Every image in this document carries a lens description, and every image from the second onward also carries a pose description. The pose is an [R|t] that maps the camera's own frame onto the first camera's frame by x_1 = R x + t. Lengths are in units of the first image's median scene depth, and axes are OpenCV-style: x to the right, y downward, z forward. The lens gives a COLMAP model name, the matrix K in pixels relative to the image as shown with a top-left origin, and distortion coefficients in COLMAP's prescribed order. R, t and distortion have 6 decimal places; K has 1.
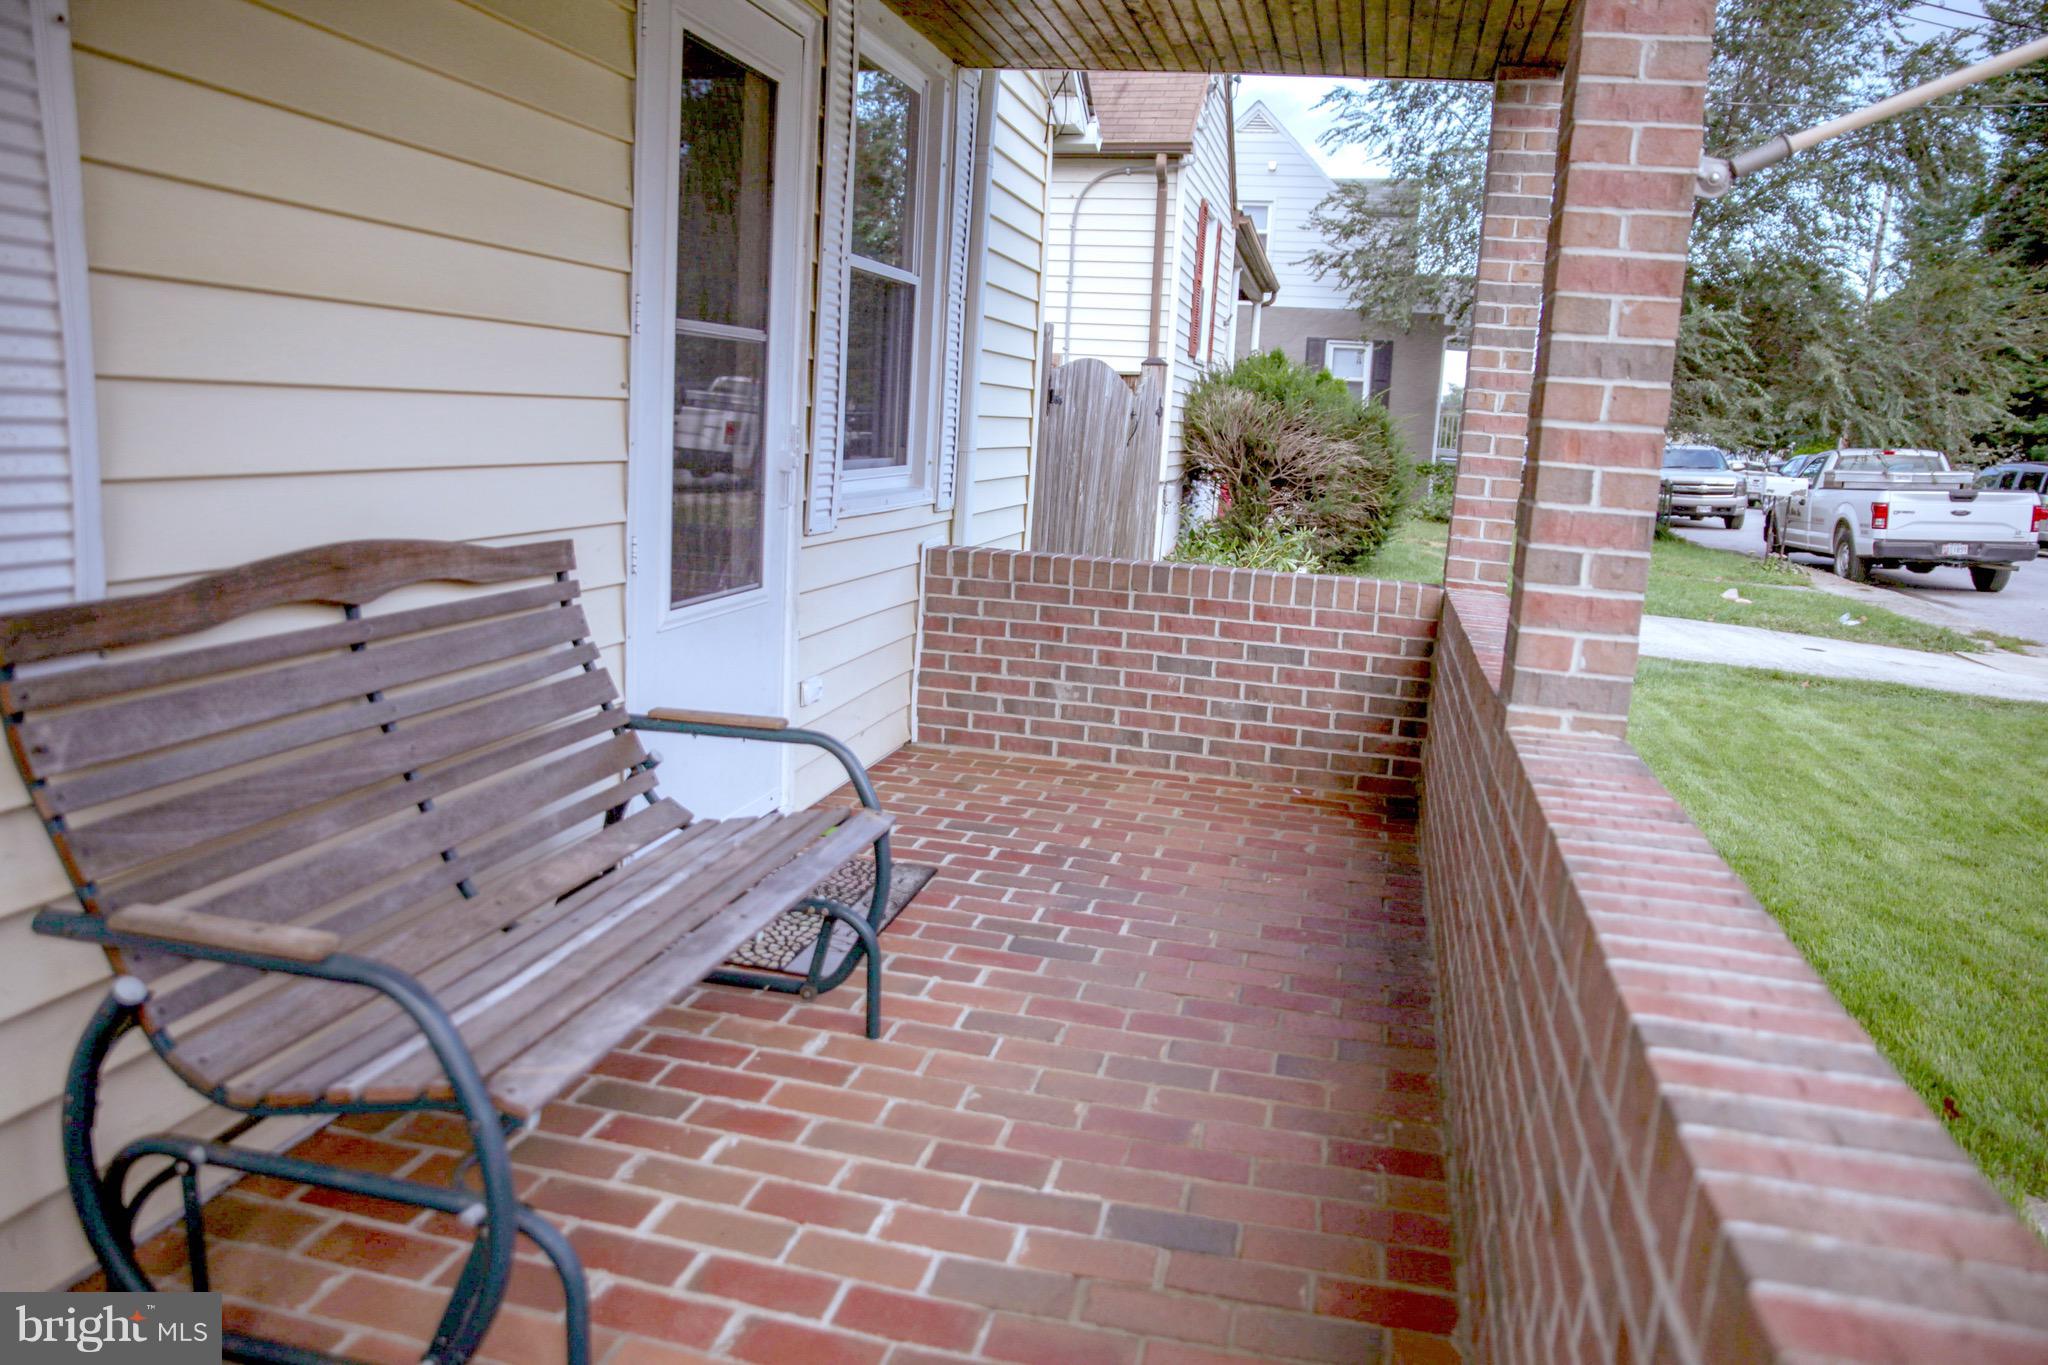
lens RADIAL K [[1407.1, 0, 1024.0], [0, 1407.1, 682.5], [0, 0, 1]] dist [-0.139055, 0.103799]
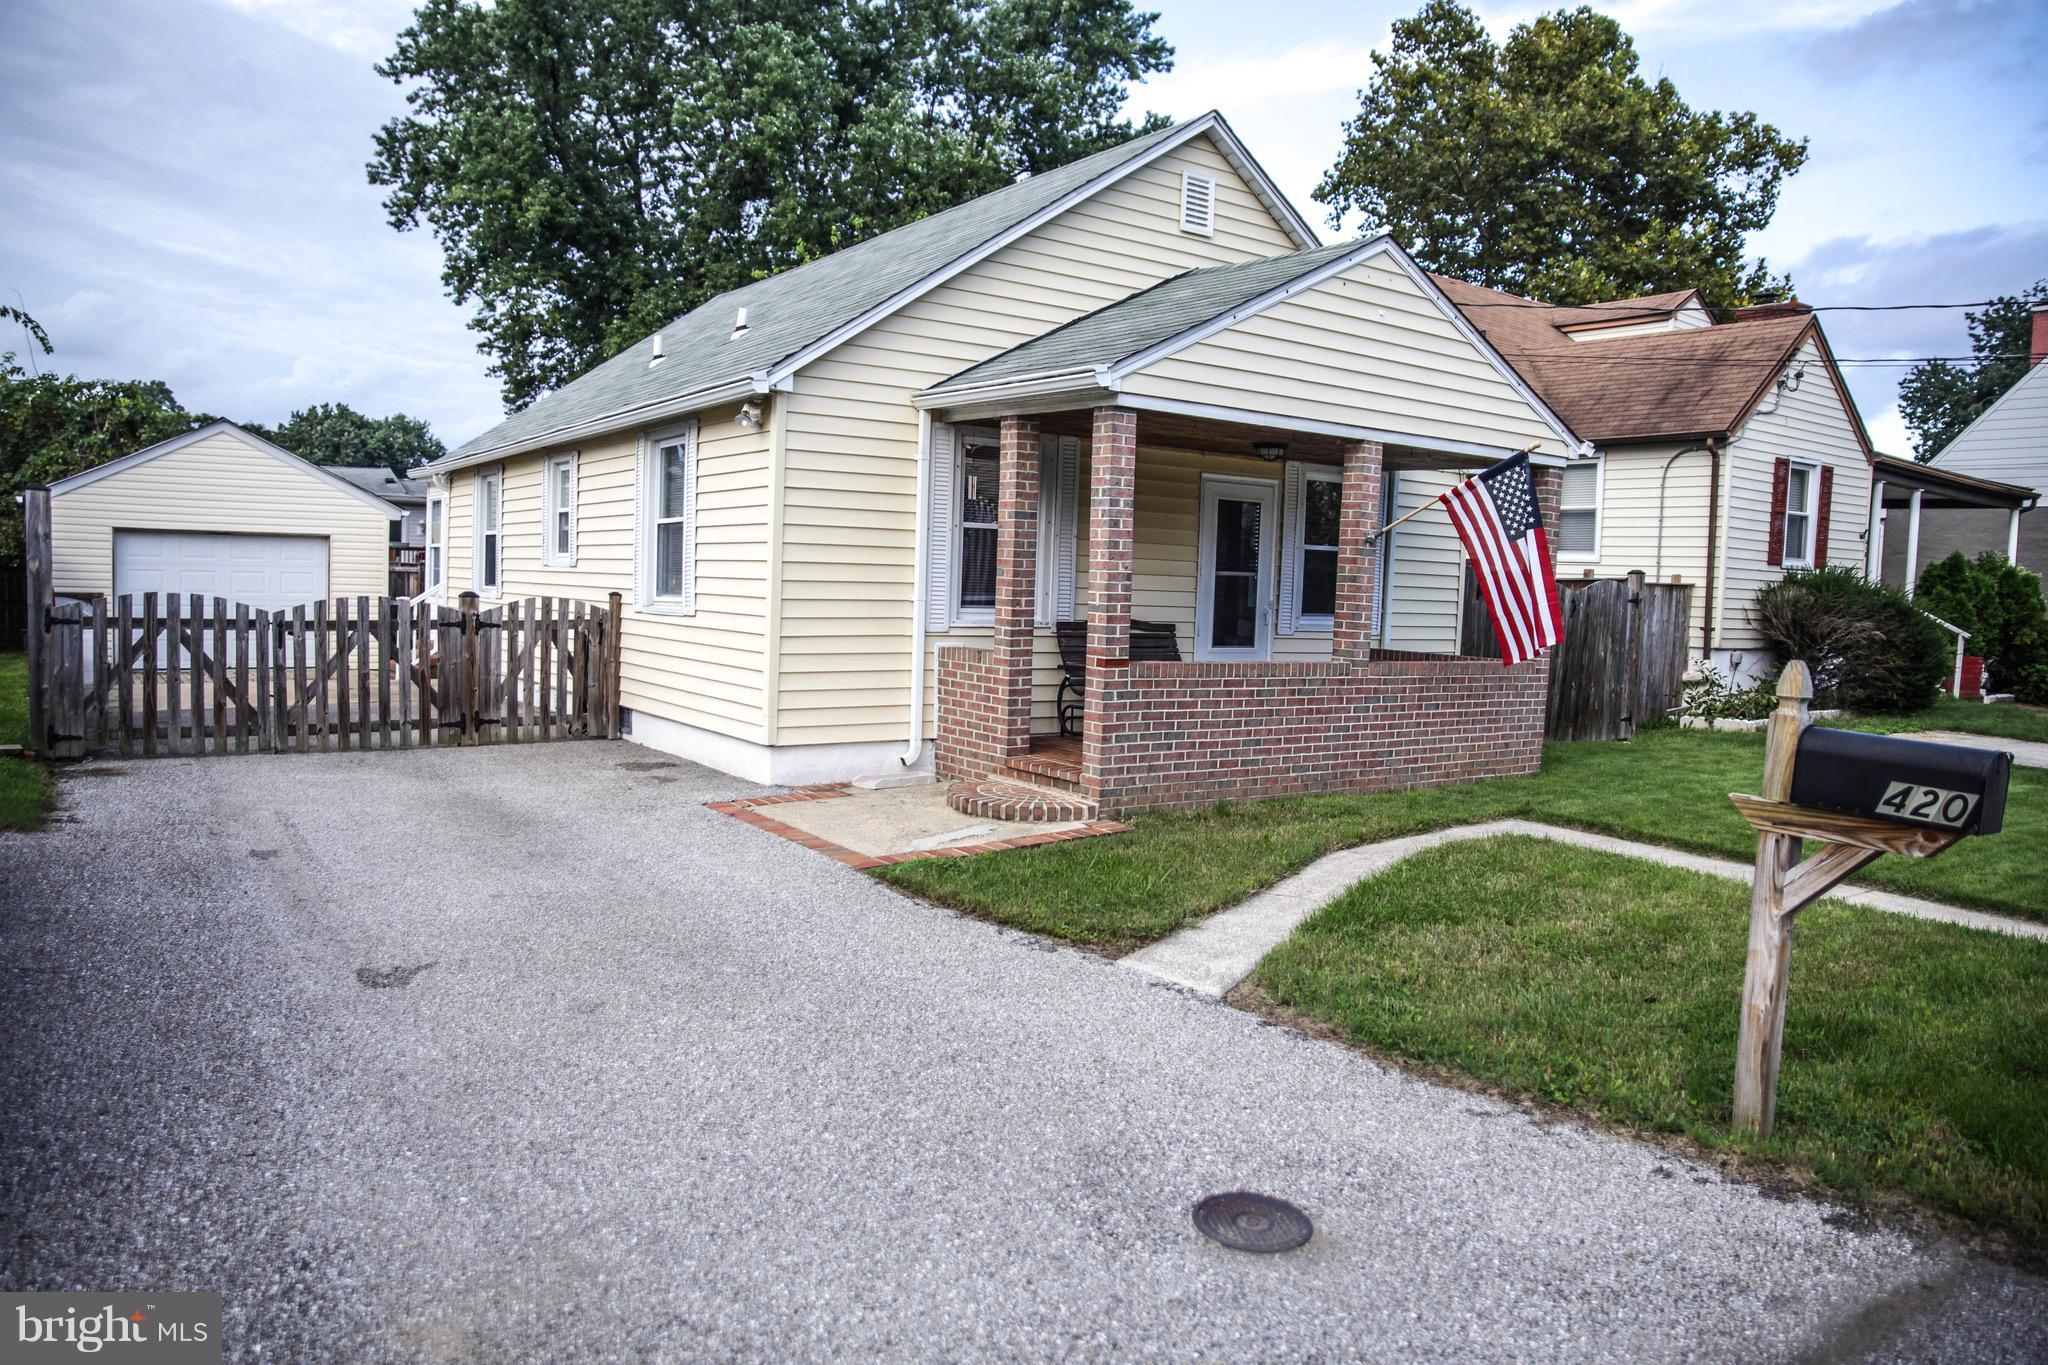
lens RADIAL K [[1407.1, 0, 1024.0], [0, 1407.1, 682.5], [0, 0, 1]] dist [-0.139055, 0.103799]
pose [[0.756127, 0.020273, -0.654111, 0.518043], [-0.115919, 0.987864, -0.103381, 0.138393], [0.644077, 0.153993, 0.749301, -0.605012]]
